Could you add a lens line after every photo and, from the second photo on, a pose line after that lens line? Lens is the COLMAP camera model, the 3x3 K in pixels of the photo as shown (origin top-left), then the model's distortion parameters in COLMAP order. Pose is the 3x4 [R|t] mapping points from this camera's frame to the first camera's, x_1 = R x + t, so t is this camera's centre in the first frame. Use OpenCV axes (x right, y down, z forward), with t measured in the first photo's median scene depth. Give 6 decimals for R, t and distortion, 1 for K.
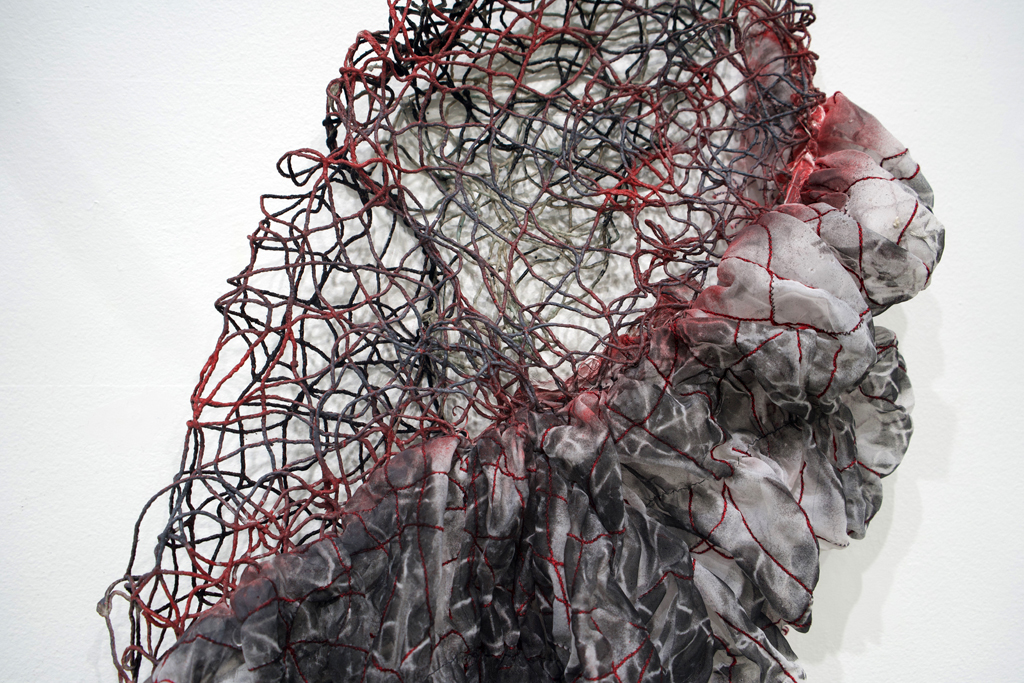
lens RADIAL K [[831.5, 0, 512.0], [0, 831.5, 341.5], [0, 0, 1]] dist [0.008606, 0.004473]
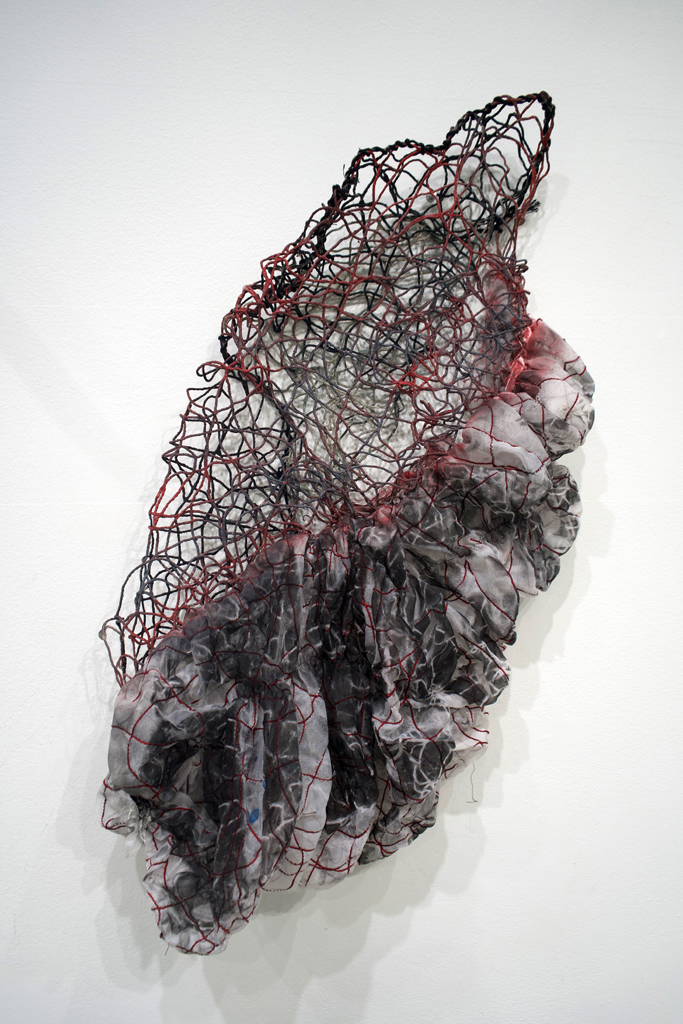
lens RADIAL K [[831.5, 0, 341.5], [0, 831.5, 512.0], [0, 0, 1]] dist [0.008606, 0.004473]
pose [[0.999072, -0.008722, 0.042168, -0.067336], [0.004599, 0.995285, 0.096883, -0.091241], [-0.042814, -0.096600, 0.994402, -0.664860]]
